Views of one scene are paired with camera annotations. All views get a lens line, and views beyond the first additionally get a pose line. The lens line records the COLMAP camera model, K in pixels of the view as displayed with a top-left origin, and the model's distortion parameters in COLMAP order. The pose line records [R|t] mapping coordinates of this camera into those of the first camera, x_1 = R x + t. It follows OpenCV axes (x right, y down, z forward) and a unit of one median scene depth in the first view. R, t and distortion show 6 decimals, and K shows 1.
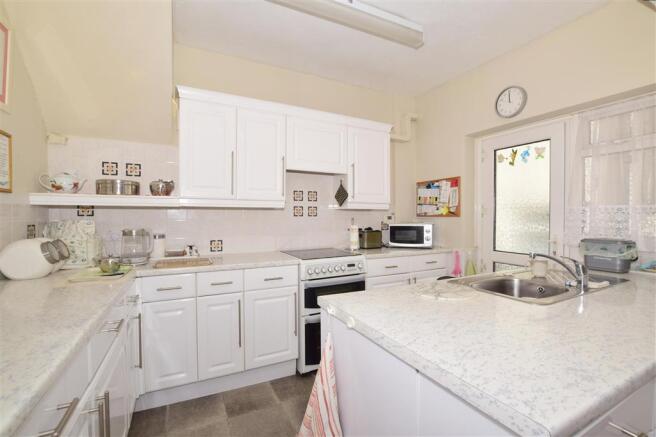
lens RADIAL K [[287.1, 0, 329.2], [0, 287.1, 219.2], [0, 0, 1]] dist [-0.021819, 0.000314]
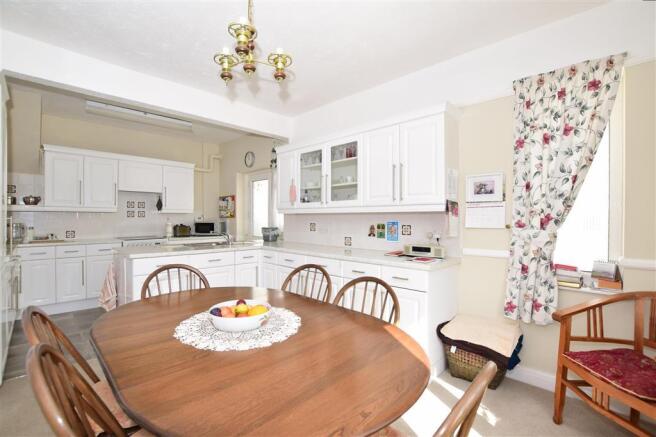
lens RADIAL K [[287.1, 0, 324.3], [0, 287.1, 218.6], [0, 0, 1]] dist [-0.021819, 0.000314]
pose [[0.946340, 0.001603, 0.323169, 0.460290], [0.001481, 0.999956, -0.009297, 0.016959], [-0.323169, 0.009277, 0.946296, -1.000923]]
